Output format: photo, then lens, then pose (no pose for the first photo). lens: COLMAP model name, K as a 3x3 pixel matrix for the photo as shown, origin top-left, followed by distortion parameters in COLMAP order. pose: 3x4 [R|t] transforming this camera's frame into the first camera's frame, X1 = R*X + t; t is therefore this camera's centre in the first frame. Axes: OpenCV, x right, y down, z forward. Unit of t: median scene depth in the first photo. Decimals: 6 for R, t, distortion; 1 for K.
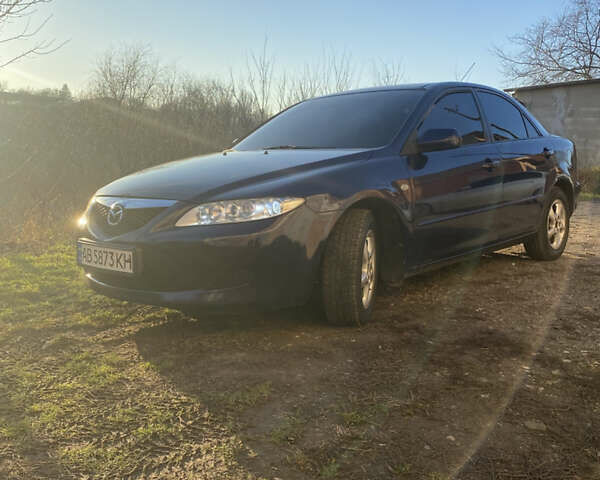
lens RADIAL K [[601.4, 0, 311.0], [0, 601.4, 240.3], [0, 0, 1]] dist [0.179987, -0.425442]
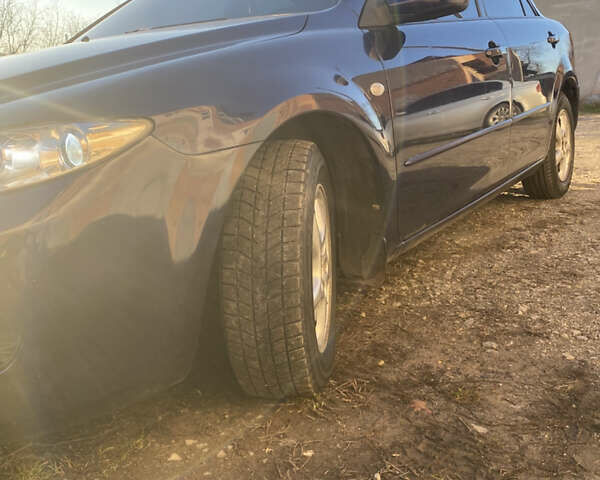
lens RADIAL K [[601.4, 0, 311.0], [0, 601.4, 240.3], [0, 0, 1]] dist [0.179987, -0.425442]
pose [[0.987217, -0.099832, 0.124241, 0.029518], [0.087579, 0.991079, 0.100466, -0.020929], [-0.133162, -0.088301, 0.987153, 0.520783]]
